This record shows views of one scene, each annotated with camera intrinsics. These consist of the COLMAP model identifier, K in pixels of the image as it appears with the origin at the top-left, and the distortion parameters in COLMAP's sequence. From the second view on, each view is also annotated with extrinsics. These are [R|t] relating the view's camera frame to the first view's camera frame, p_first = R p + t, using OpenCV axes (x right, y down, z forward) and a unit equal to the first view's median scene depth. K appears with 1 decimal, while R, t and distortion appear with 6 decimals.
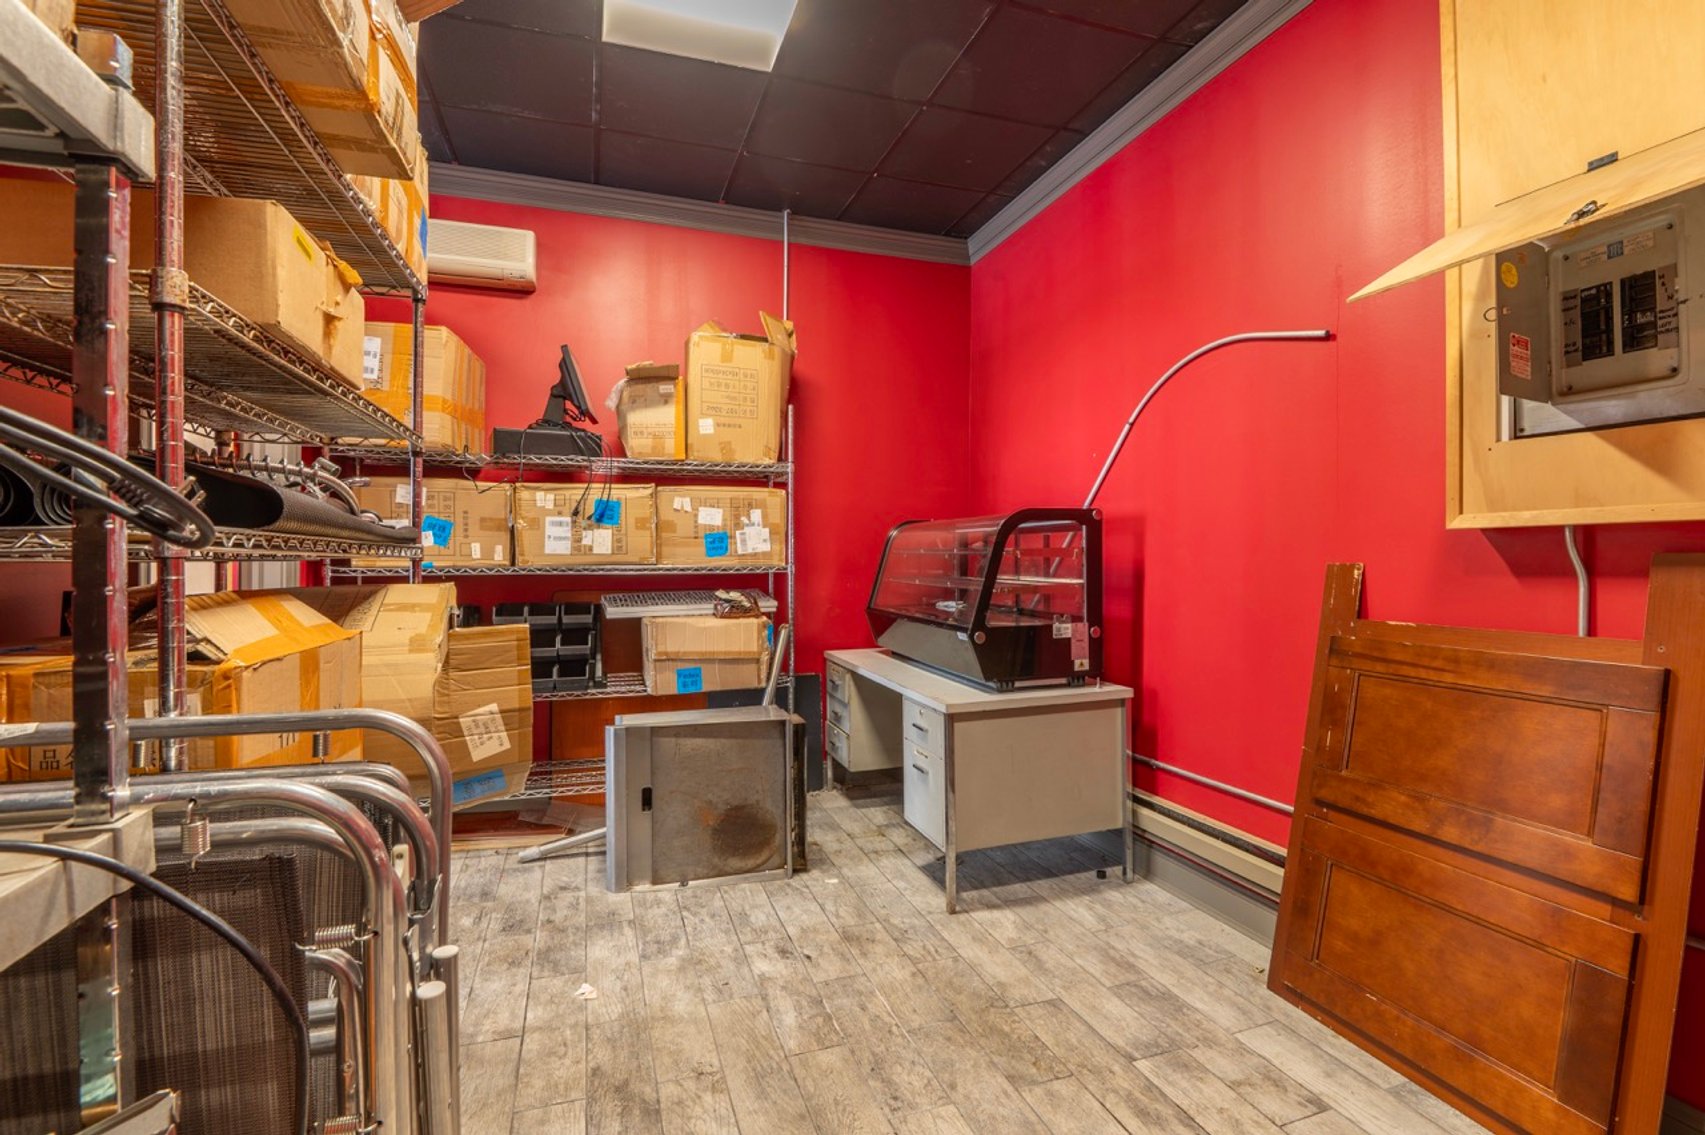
lens RADIAL K [[787.3, 0, 858.6], [0, 787.3, 554.3], [0, 0, 1]] dist [-0.012507, -0.002316]
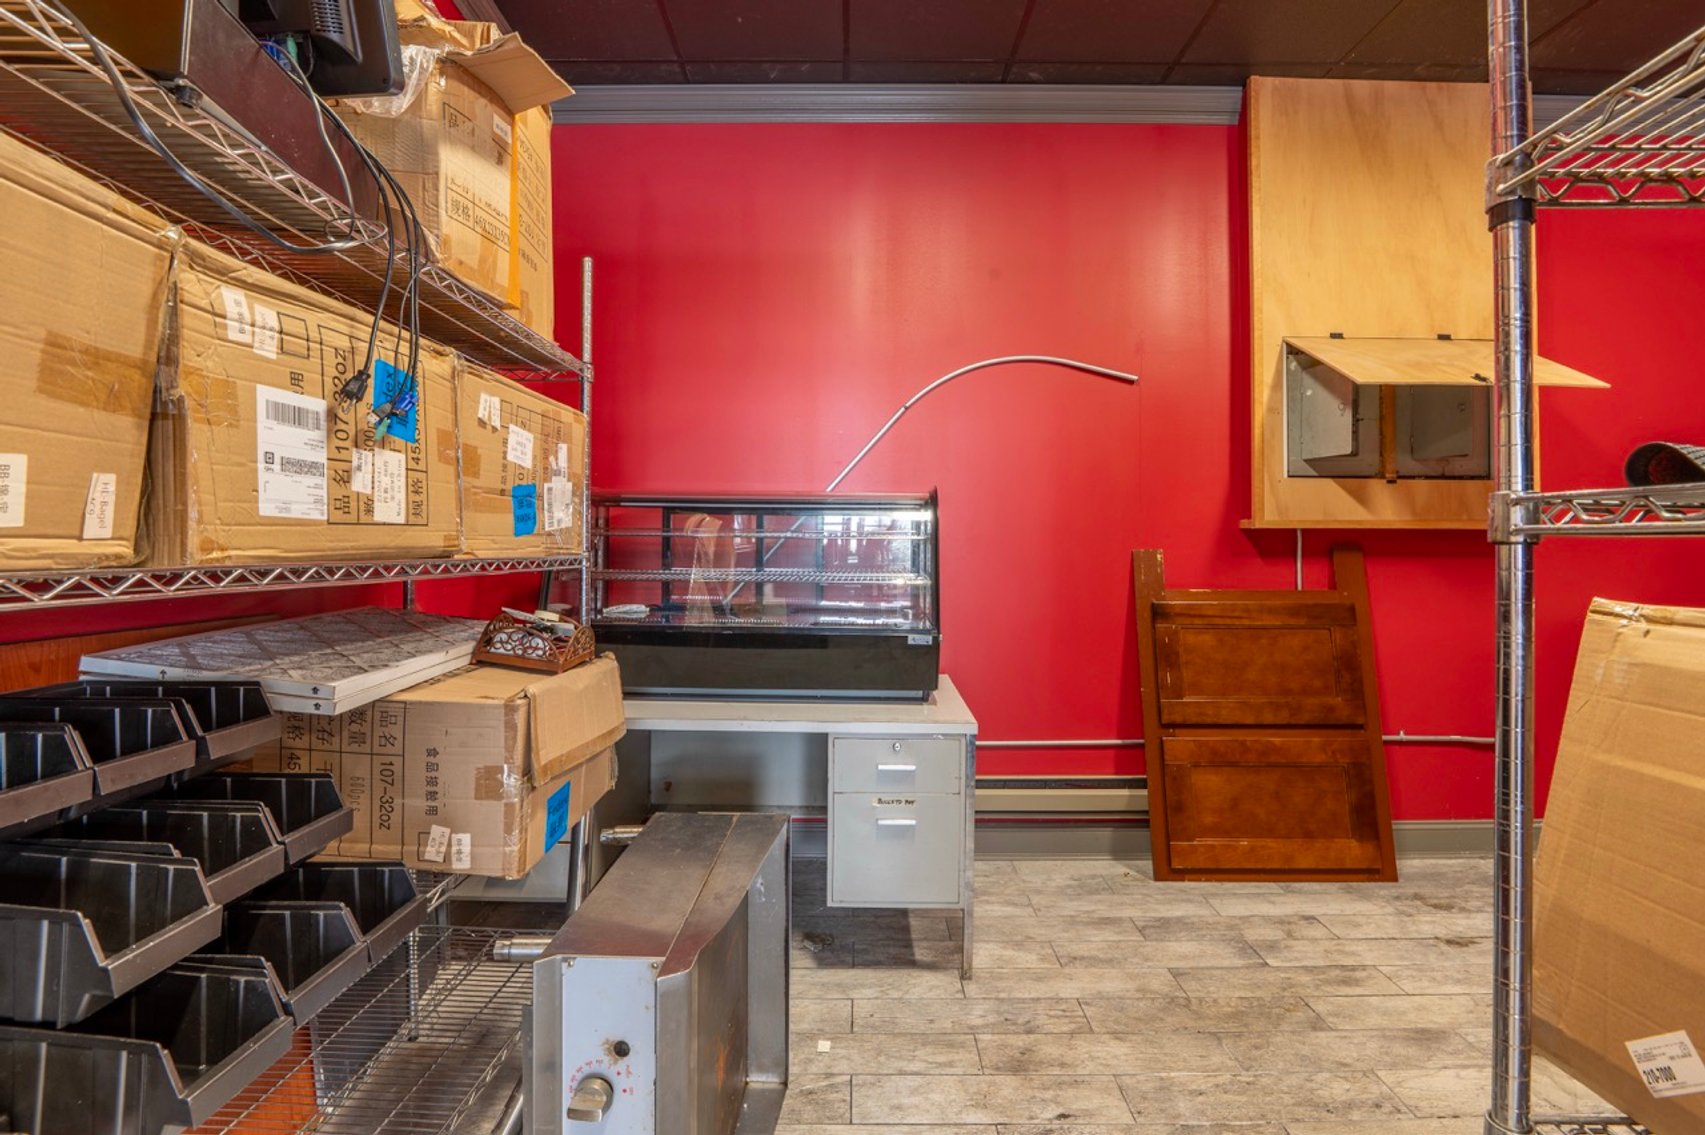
lens RADIAL K [[796.4, 0, 846.0], [0, 796.4, 537.6], [0, 0, 1]] dist [-0.010277, -0.005731]
pose [[0.328785, 0.013086, 0.944314, -0.625829], [-0.011023, 0.999889, -0.010018, 0.007411], [-0.944340, -0.007115, 0.328893, 0.751262]]
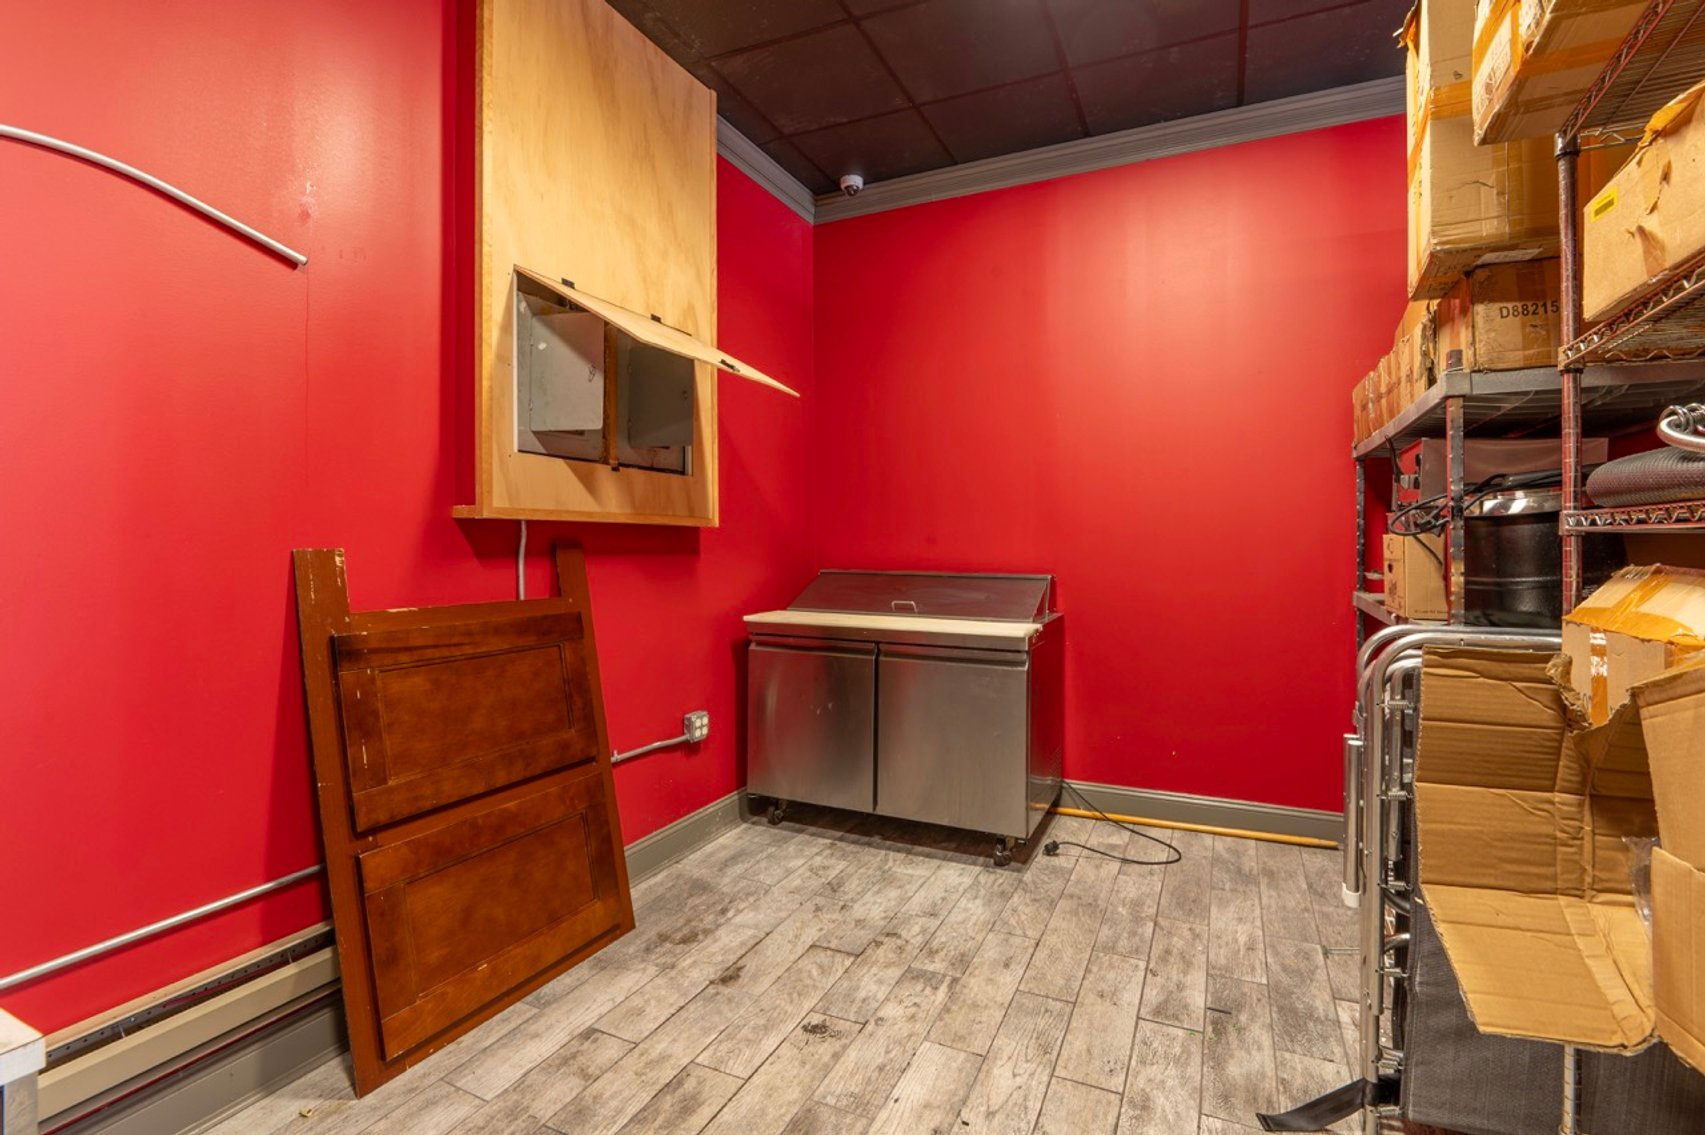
lens RADIAL K [[796.4, 0, 859.5], [0, 796.4, 538.6], [0, 0, 1]] dist [-0.010277, -0.005731]
pose [[-0.726430, 0.011306, 0.687148, -0.266502], [-0.000389, 0.999858, -0.016862, 0.010616], [-0.687240, -0.012516, -0.726322, 0.876739]]
